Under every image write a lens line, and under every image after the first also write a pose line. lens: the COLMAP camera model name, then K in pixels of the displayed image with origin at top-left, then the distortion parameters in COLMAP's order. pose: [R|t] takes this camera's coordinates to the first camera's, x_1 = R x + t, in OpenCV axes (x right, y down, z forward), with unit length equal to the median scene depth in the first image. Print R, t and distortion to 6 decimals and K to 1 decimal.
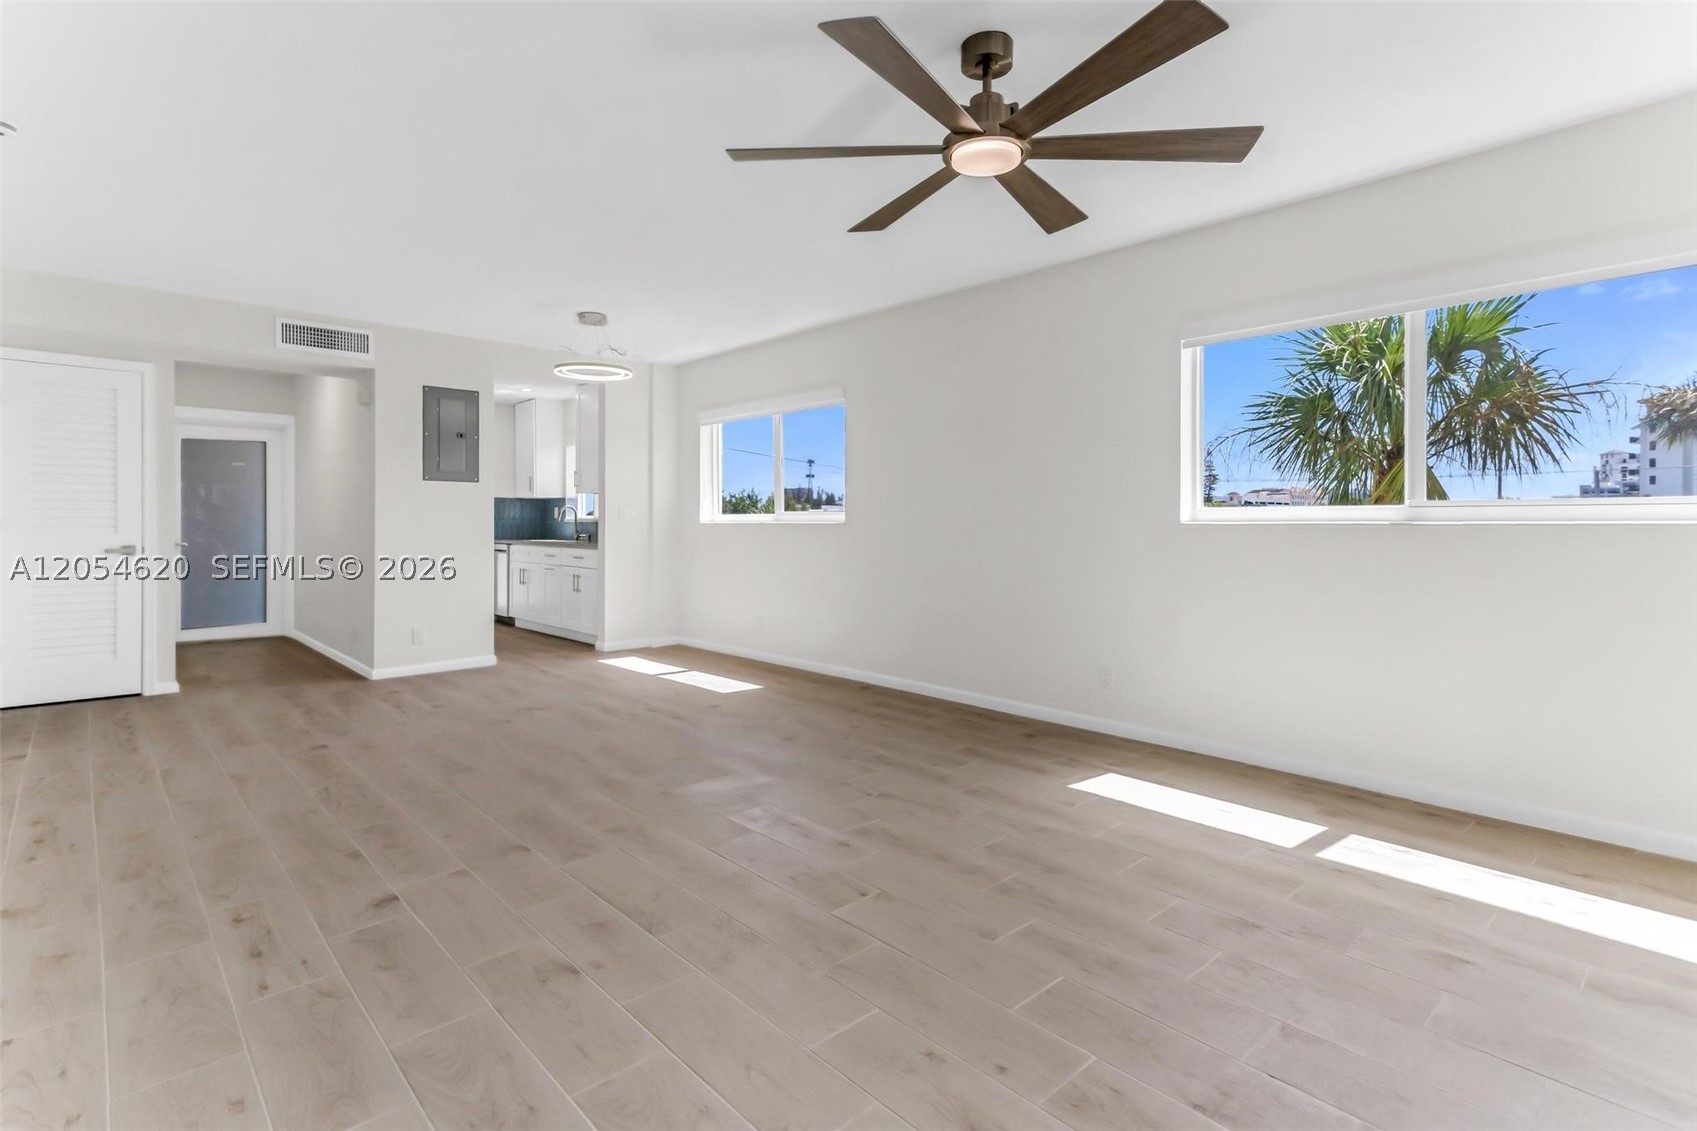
lens RADIAL K [[824.2, 0, 846.7], [0, 824.2, 522.8], [0, 0, 1]] dist [0.028267, 0.000032]
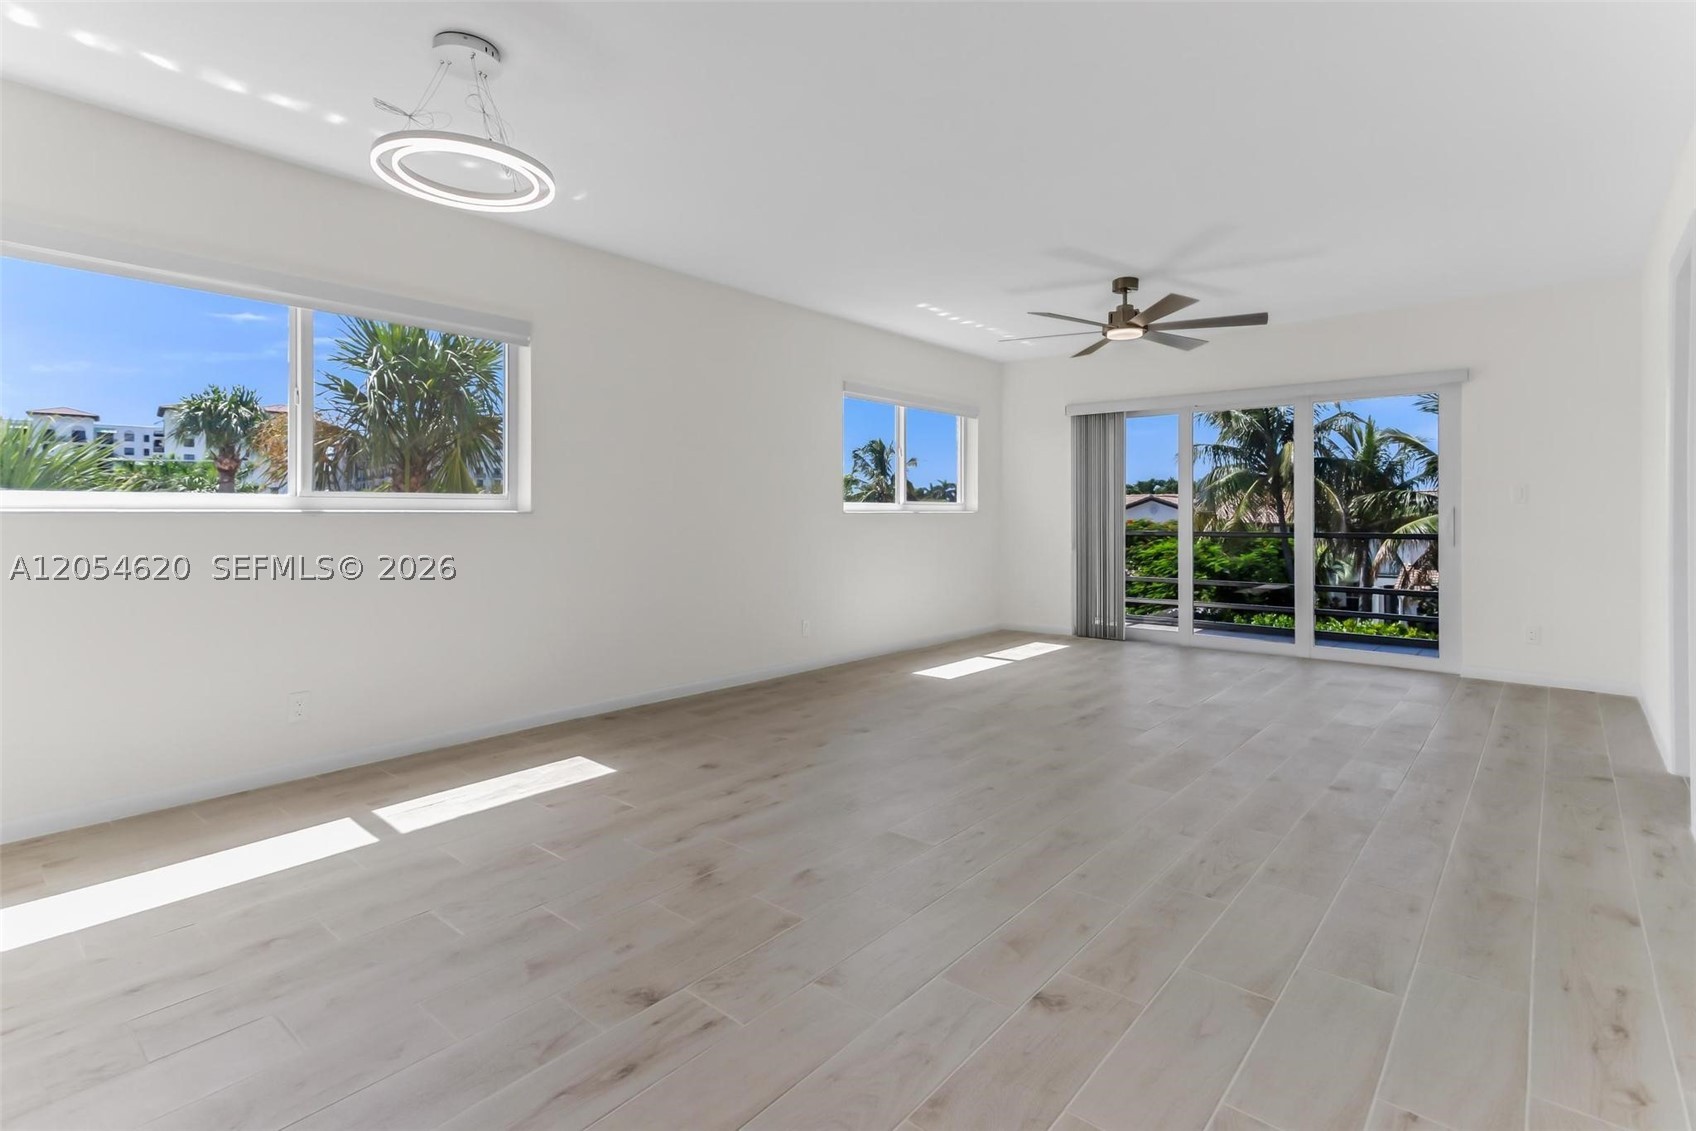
lens RADIAL K [[827.3, 0, 847.5], [0, 827.3, 514.2], [0, 0, 1]] dist [0.037551, -0.000152]
pose [[-0.131508, -0.001726, 0.991314, -1.181659], [-0.000169, 0.999999, 0.001718, 0.001995], [-0.991315, 0.000059, -0.131509, 1.291817]]
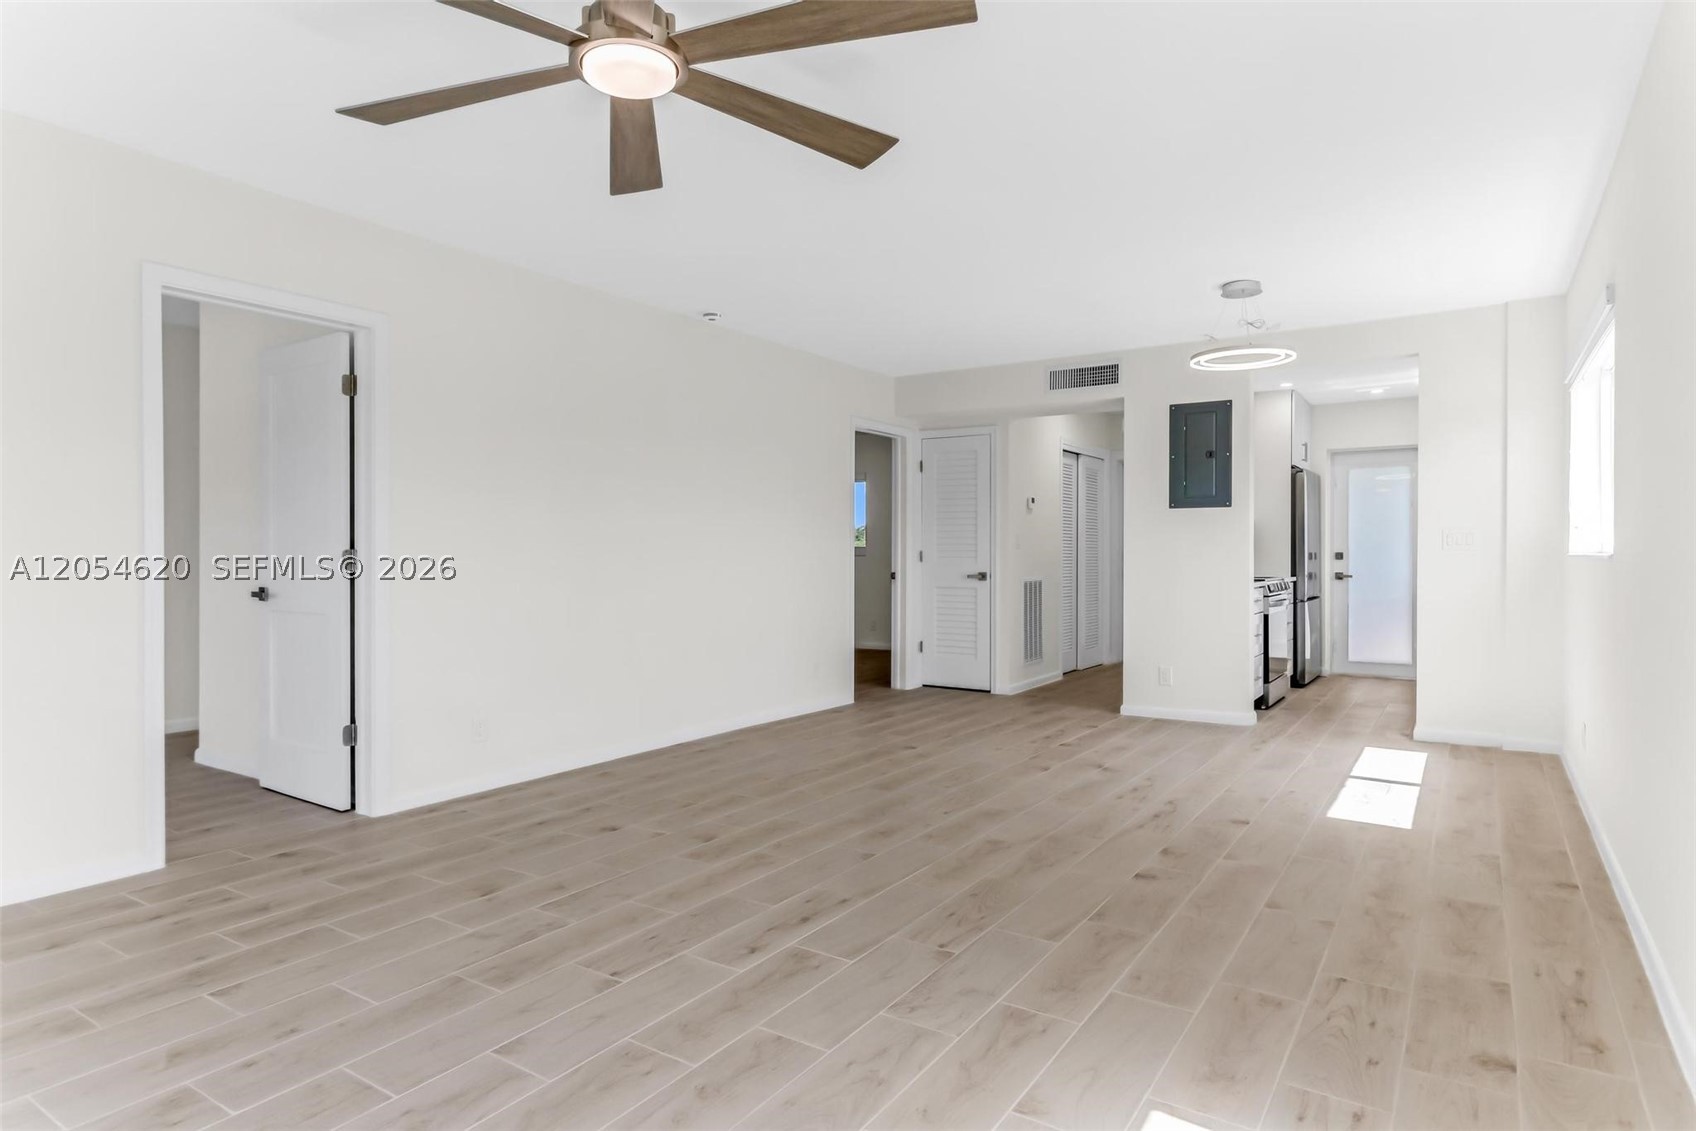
lens RADIAL K [[951.9, 0, 843.3], [0, 951.9, 562.5], [0, 0, 1]] dist [-0.001885, -0.001597]
pose [[0.245542, 0.006824, -0.969362, 0.694541], [0.001016, 0.999973, 0.007297, 0.000746], [0.969385, -0.002776, 0.245528, 0.645773]]
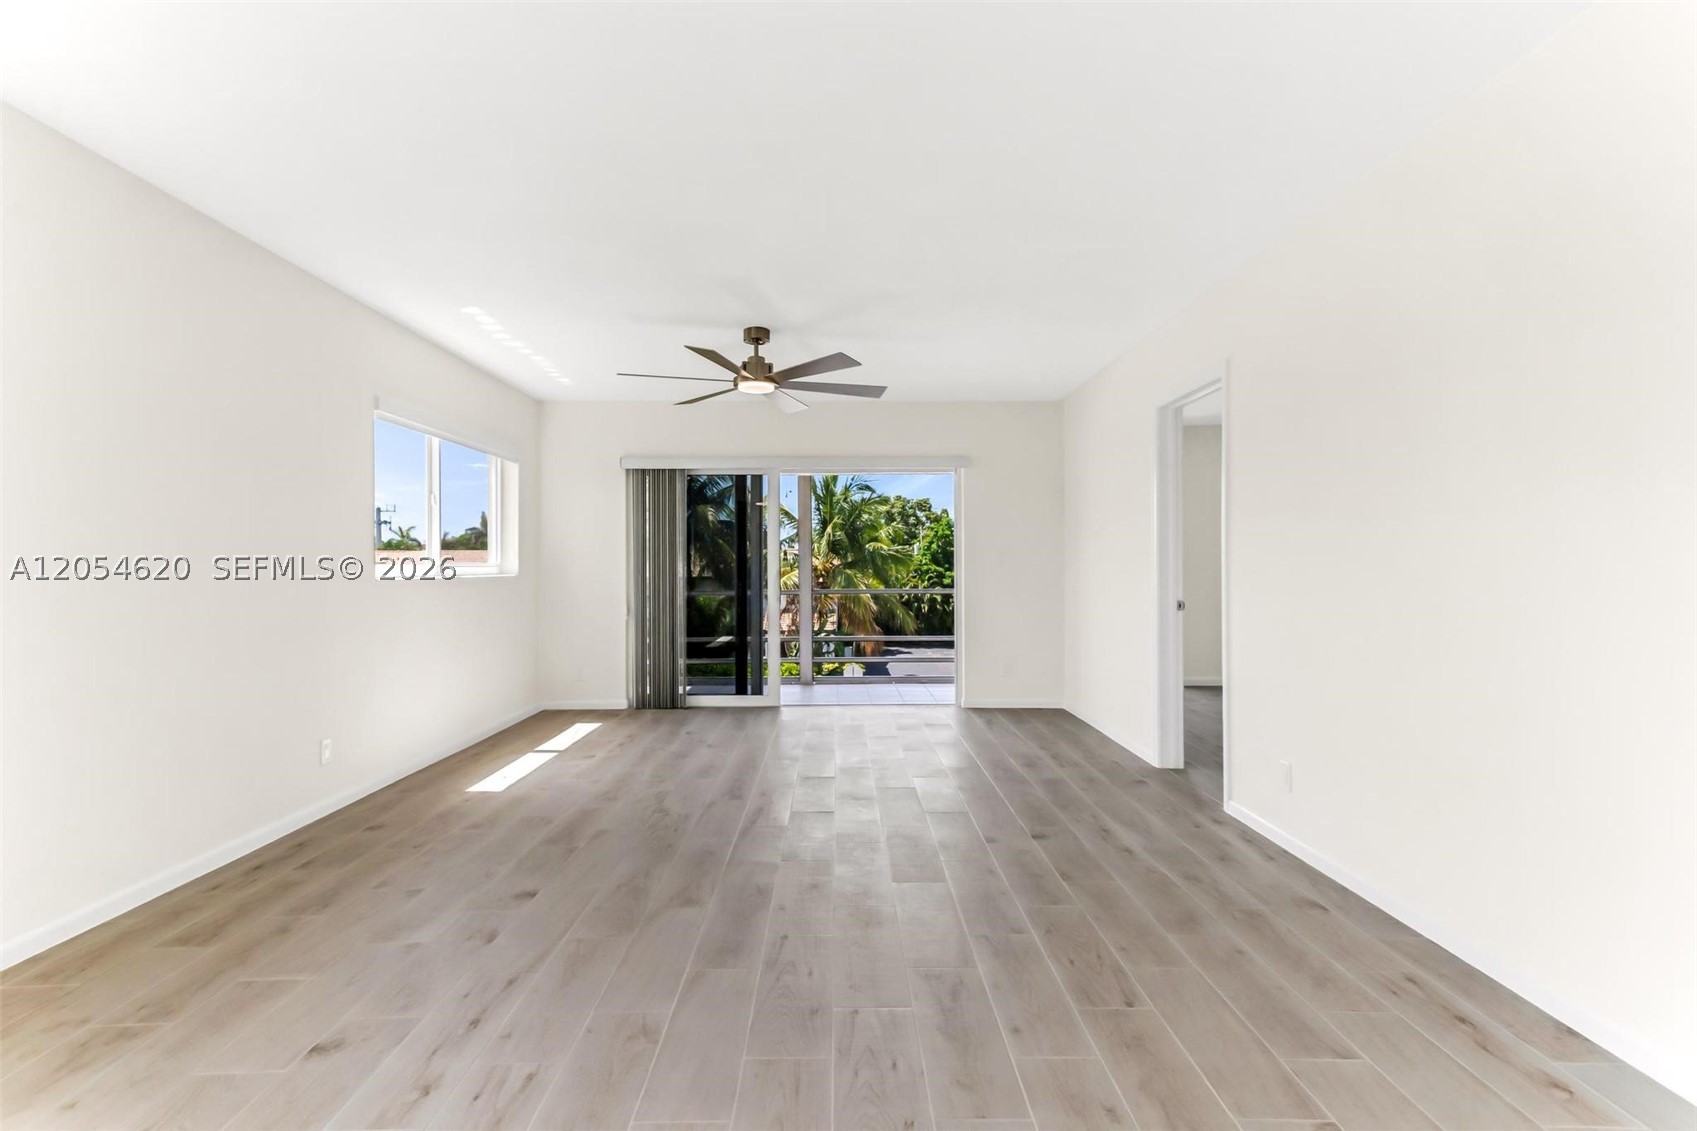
lens RADIAL K [[813.9, 0, 844.4], [0, 813.9, 557.8], [0, 0, 1]] dist [0.035354, 0.000429]
pose [[-0.743250, 0.009864, 0.668941, -0.826166], [0.004701, 0.999944, -0.009522, -0.016783], [-0.668997, -0.003933, -0.743255, 1.503518]]
